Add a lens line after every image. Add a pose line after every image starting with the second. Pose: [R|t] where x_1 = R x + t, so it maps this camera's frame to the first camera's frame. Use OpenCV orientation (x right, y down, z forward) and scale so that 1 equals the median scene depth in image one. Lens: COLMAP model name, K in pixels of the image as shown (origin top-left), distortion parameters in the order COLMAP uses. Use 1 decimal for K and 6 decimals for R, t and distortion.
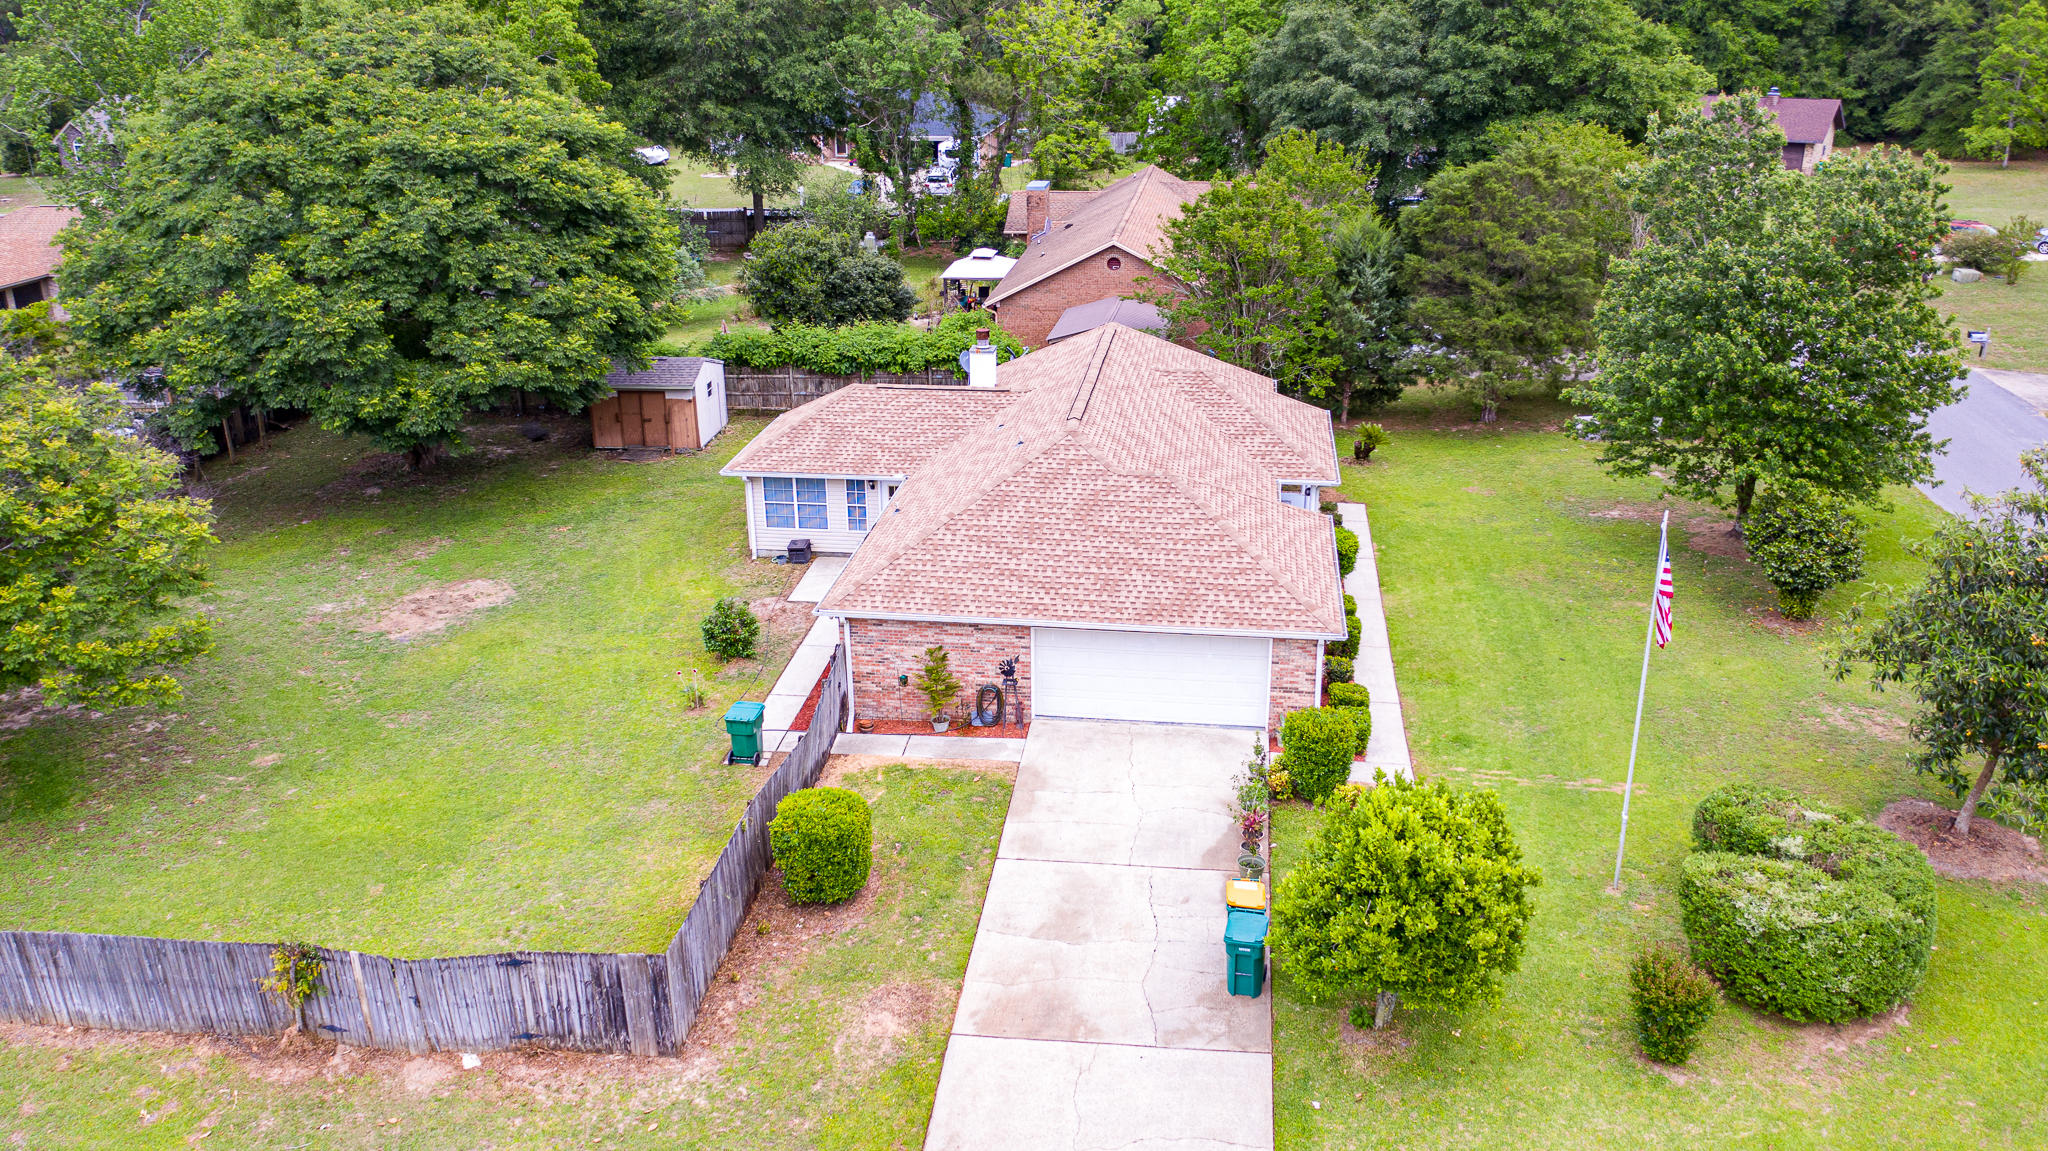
lens RADIAL K [[1615.2, 0, 1025.0], [0, 1615.2, 555.7], [0, 0, 1]] dist [-0.017980, 0.008748]
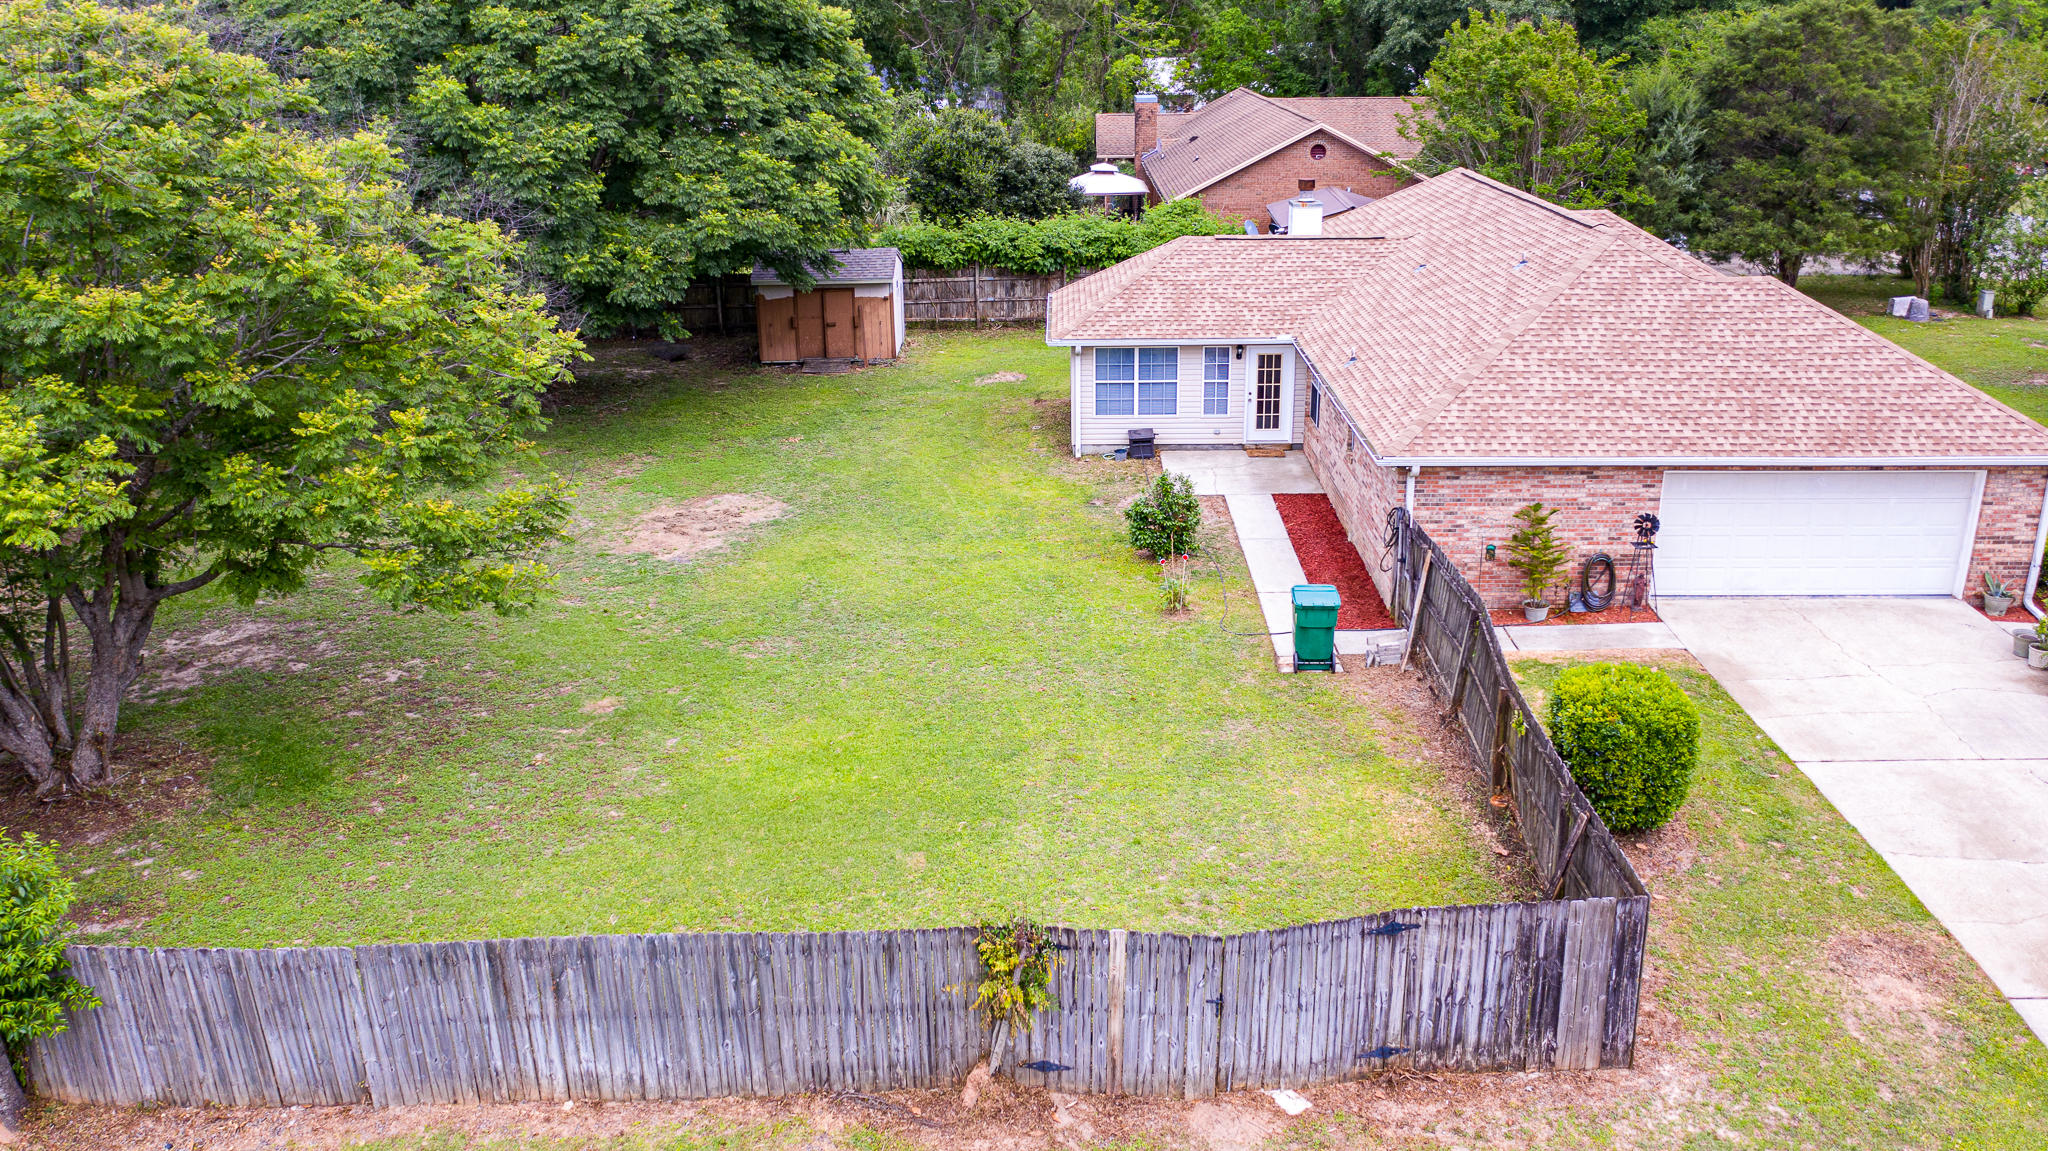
lens RADIAL K [[1615.2, 0, 1029.6], [0, 1615.2, 565.0], [0, 0, 1]] dist [-0.017980, 0.008748]
pose [[0.992875, -0.040066, 0.112219, -0.354434], [0.042263, 0.998957, -0.017261, 0.084027], [-0.111411, 0.021880, 0.993534, 0.285883]]
